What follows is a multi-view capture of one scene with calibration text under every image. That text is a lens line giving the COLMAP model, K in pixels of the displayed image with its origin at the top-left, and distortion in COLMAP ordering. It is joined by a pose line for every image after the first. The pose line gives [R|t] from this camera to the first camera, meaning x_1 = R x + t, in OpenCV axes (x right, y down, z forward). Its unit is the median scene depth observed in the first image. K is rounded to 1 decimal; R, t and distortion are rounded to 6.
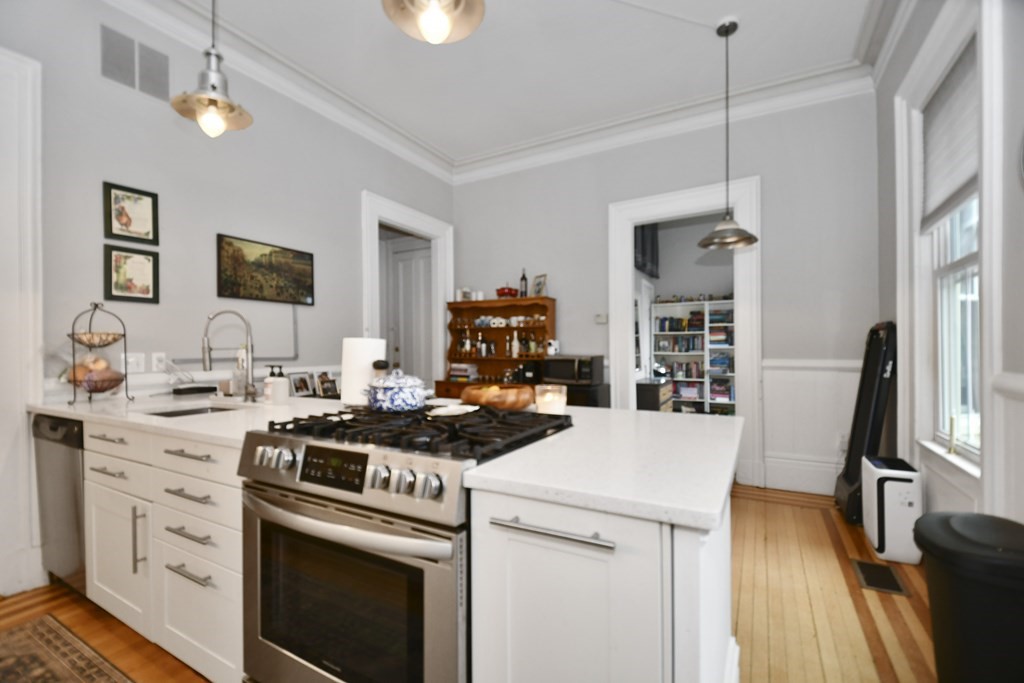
lens RADIAL K [[440.5, 0, 514.1], [0, 440.5, 354.1], [0, 0, 1]] dist [-0.021253, -0.000554]
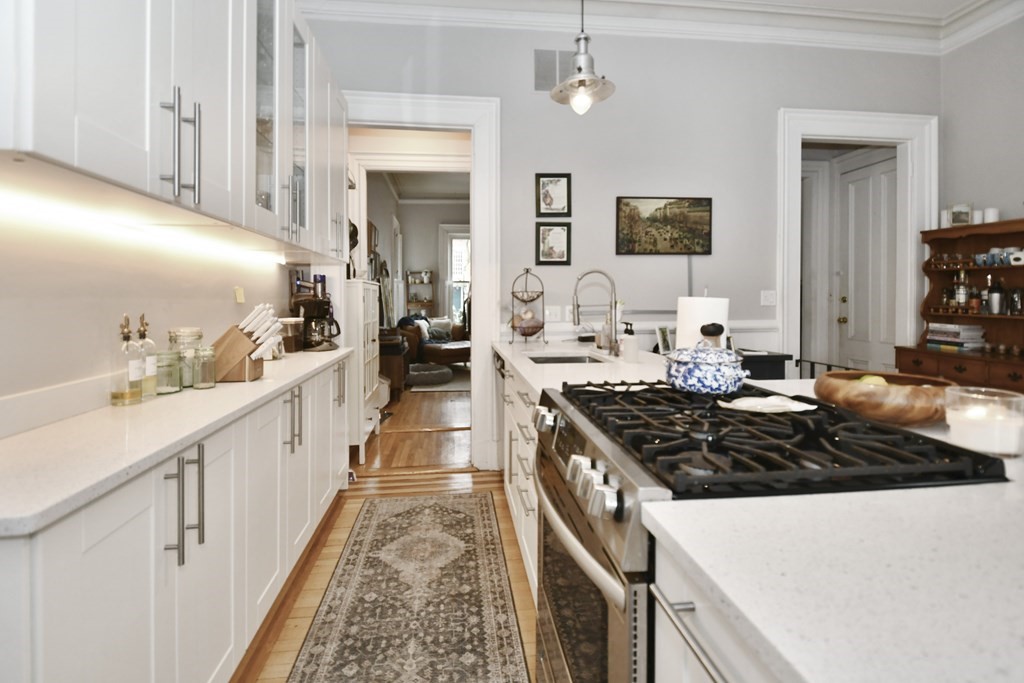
lens RADIAL K [[458.3, 0, 507.7], [0, 458.3, 302.1], [0, 0, 1]] dist [-0.000398, -0.000491]
pose [[0.562829, 0.010074, -0.826512, 0.134867], [-0.004673, 0.999949, 0.009006, -0.023674], [0.826560, -0.001206, 0.562848, 0.139746]]
